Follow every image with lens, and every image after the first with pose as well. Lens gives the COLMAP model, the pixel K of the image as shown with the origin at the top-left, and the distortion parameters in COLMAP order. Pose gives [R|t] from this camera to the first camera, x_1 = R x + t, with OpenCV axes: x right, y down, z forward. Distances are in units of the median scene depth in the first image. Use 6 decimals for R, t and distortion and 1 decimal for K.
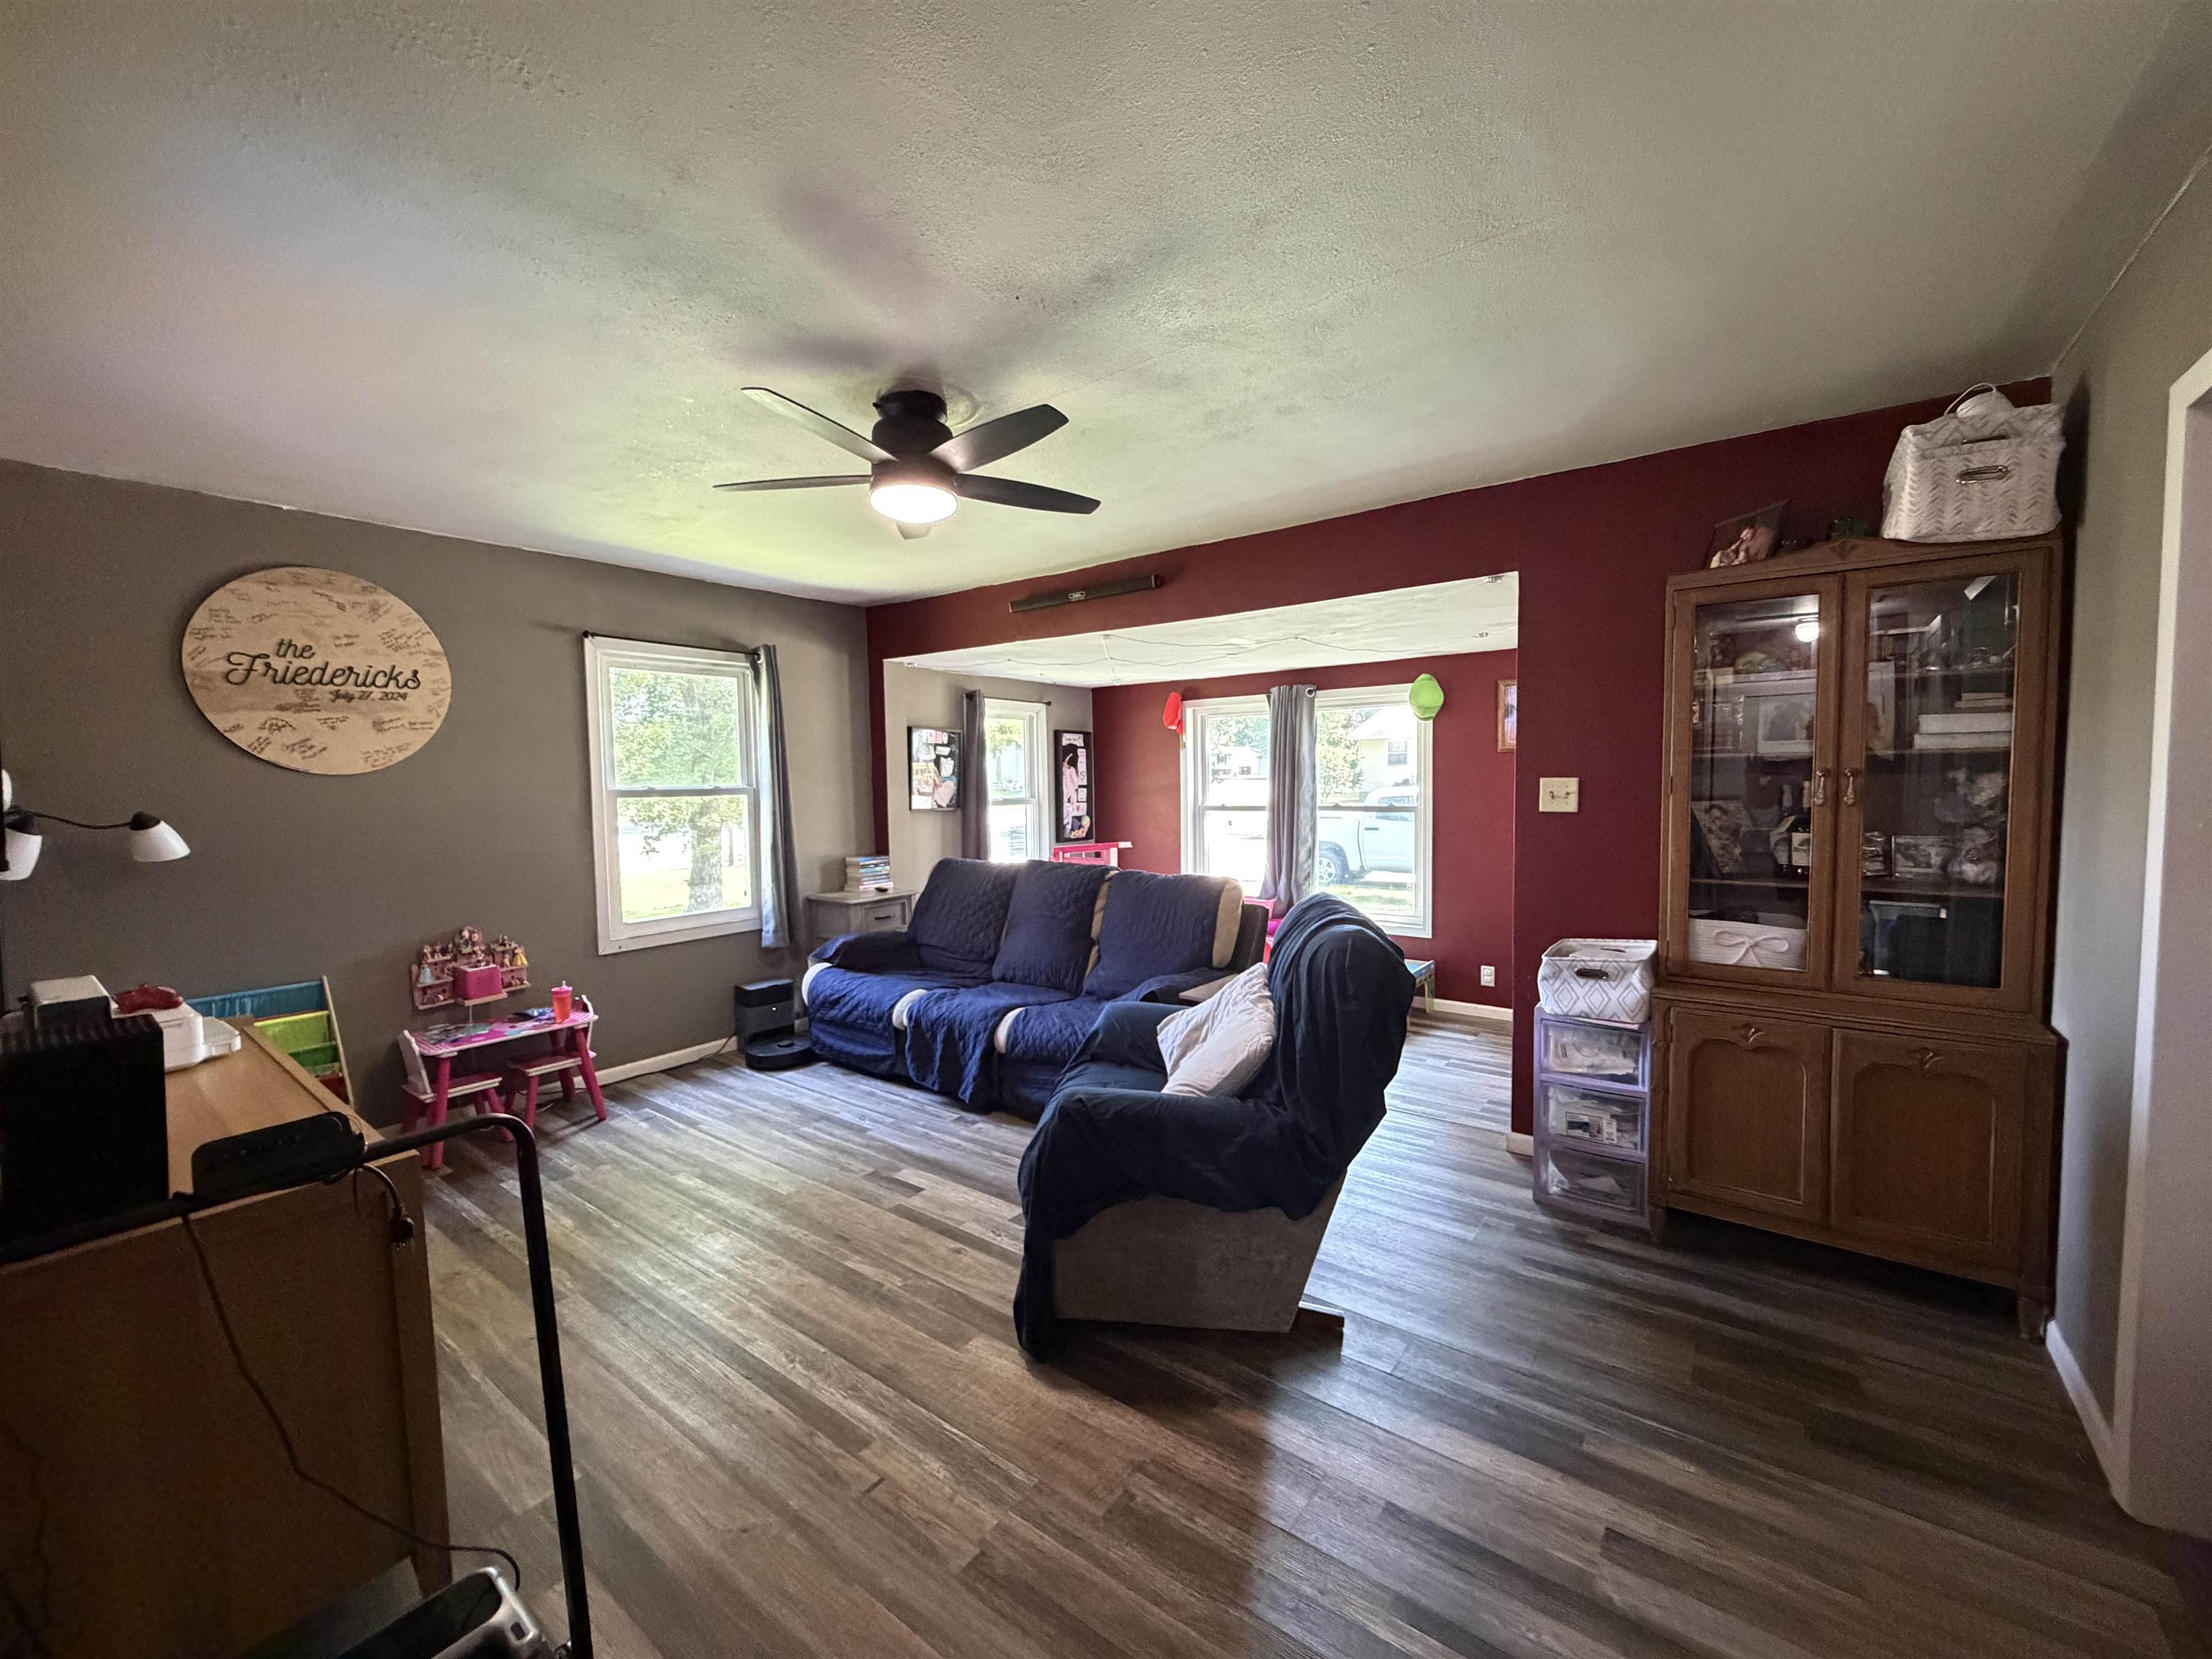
lens RADIAL K [[875.0, 0, 1102.6], [0, 875.0, 828.1], [0, 0, 1]] dist [-0.002909, 0.000246]
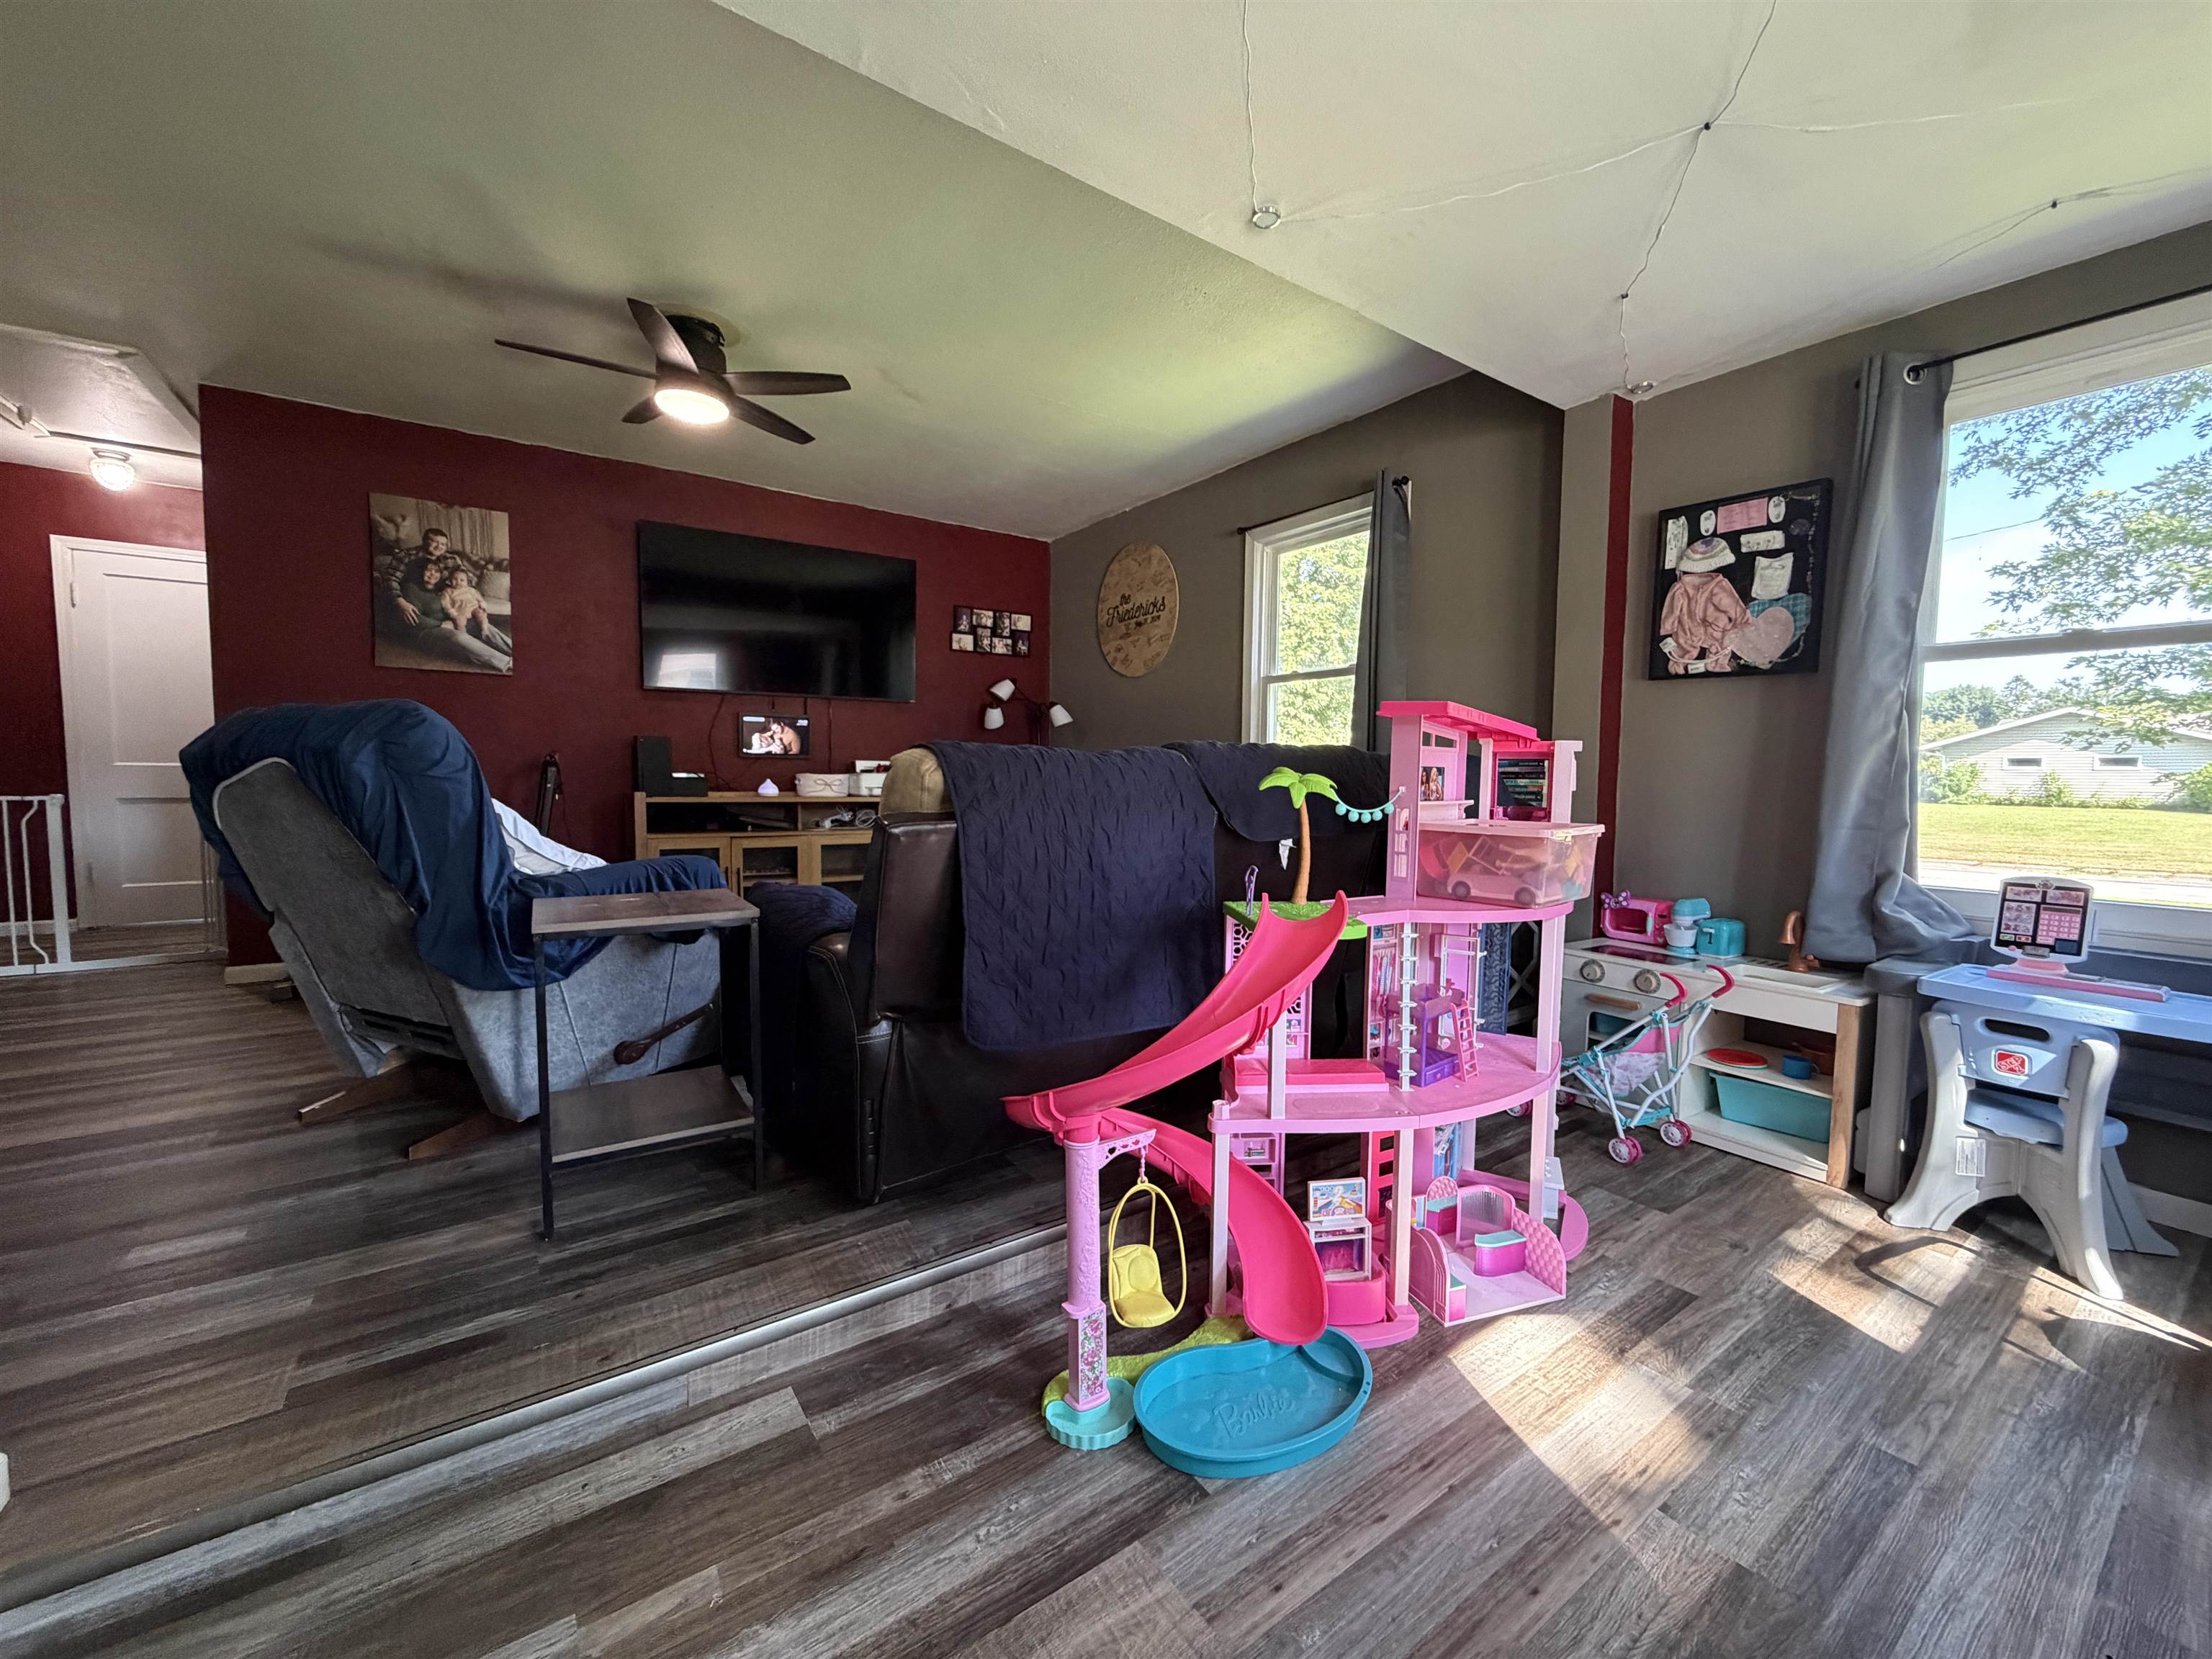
lens RADIAL K [[875.0, 0, 1108.5], [0, 875.0, 833.0], [0, 0, 1]] dist [-0.002909, 0.000246]
pose [[-0.321630, 0.078235, -0.943628, 0.592170], [-0.061700, 0.992731, 0.103336, 0.054304], [0.944853, 0.091458, -0.314465, 1.408307]]
